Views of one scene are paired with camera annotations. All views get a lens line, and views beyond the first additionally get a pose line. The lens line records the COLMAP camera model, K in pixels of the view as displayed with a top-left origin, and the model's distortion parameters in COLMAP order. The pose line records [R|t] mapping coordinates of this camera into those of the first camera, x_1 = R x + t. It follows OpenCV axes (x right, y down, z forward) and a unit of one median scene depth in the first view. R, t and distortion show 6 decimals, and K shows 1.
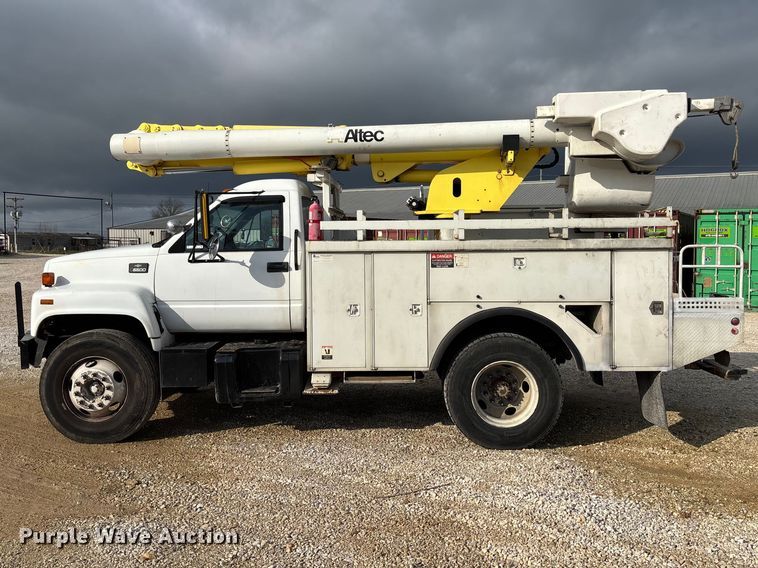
lens RADIAL K [[647.9, 0, 379.8], [0, 647.9, 254.8], [0, 0, 1]] dist [0.076057, -0.169655]
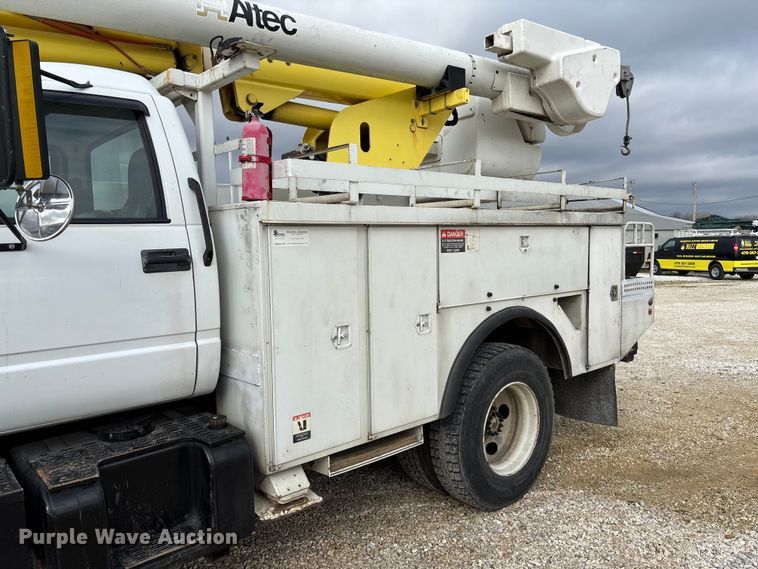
lens RADIAL K [[577.5, 0, 383.3], [0, 577.5, 288.1], [0, 0, 1]] dist [0.021536, -0.007781]
pose [[0.732008, -0.061707, 0.678495, -0.330018], [0.027369, 0.997749, 0.061214, 0.018284], [-0.680746, -0.026240, 0.732050, 0.634906]]
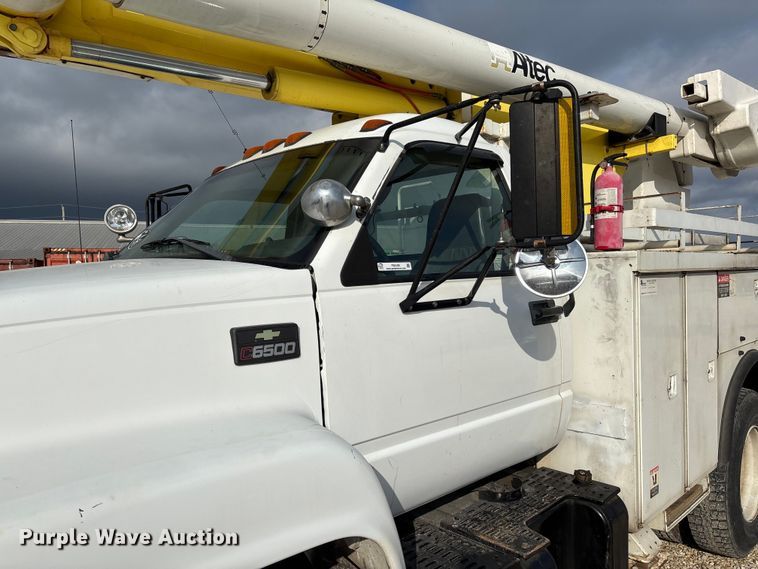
lens RADIAL K [[573.3, 0, 381.6], [0, 573.3, 286.8], [0, 0, 1]] dist [0.078806, -0.104403]
pose [[0.698529, -0.024254, 0.715170, -0.529323], [0.034026, 0.999421, 0.000659, -0.001747], [-0.714772, 0.023874, 0.698950, 0.839159]]
